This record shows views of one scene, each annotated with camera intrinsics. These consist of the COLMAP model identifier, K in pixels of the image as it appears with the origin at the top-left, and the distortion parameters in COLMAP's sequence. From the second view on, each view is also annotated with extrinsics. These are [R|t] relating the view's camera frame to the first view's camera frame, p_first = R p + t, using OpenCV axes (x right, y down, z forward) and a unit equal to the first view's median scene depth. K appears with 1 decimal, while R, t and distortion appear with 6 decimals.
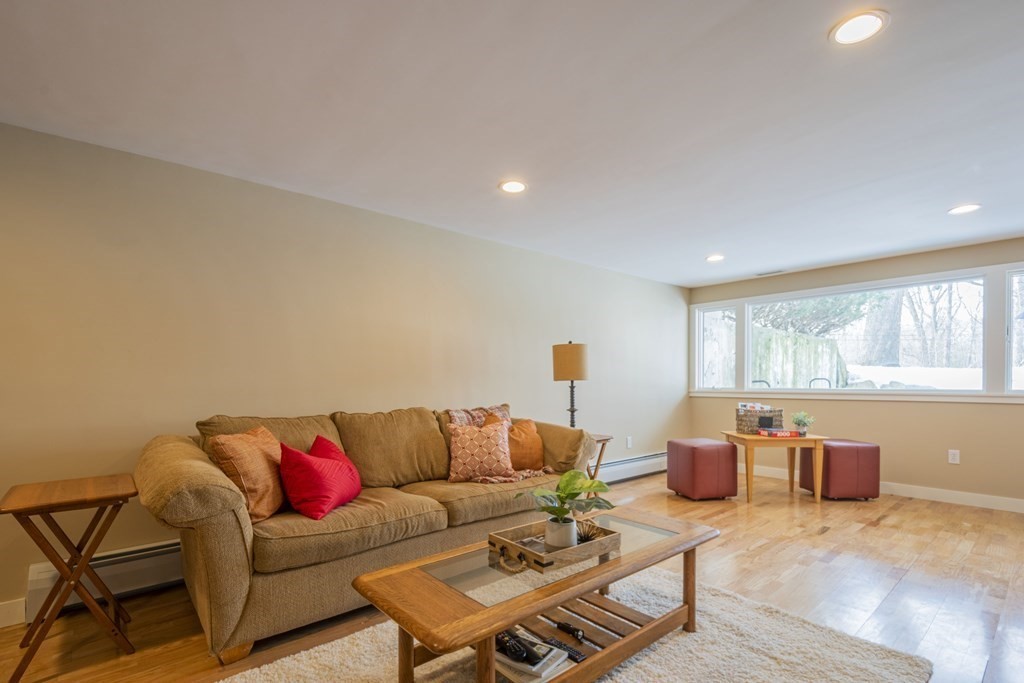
lens RADIAL K [[478.0, 0, 512.9], [0, 478.0, 380.4], [0, 0, 1]] dist [0.000378, 0.000172]
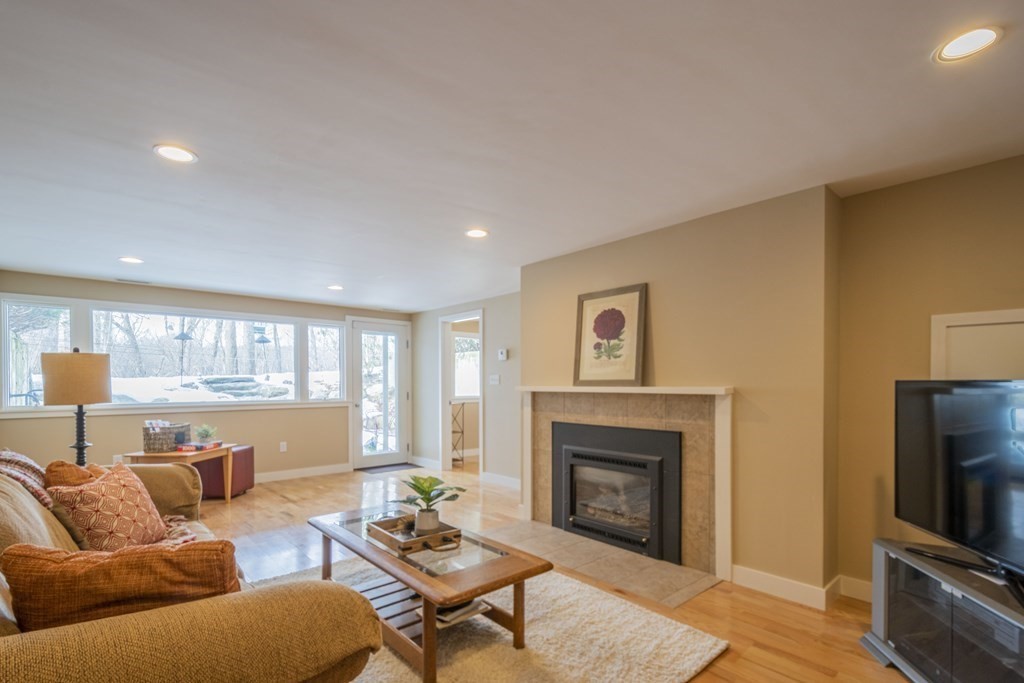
lens RADIAL K [[489.7, 0, 510.5], [0, 489.7, 387.0], [0, 0, 1]] dist [0.000623, 0.000073]
pose [[0.000523, -0.004911, 0.999988, -0.596908], [0.002328, 0.999985, 0.004910, -0.027513], [-0.999997, 0.002325, 0.000534, 0.362275]]
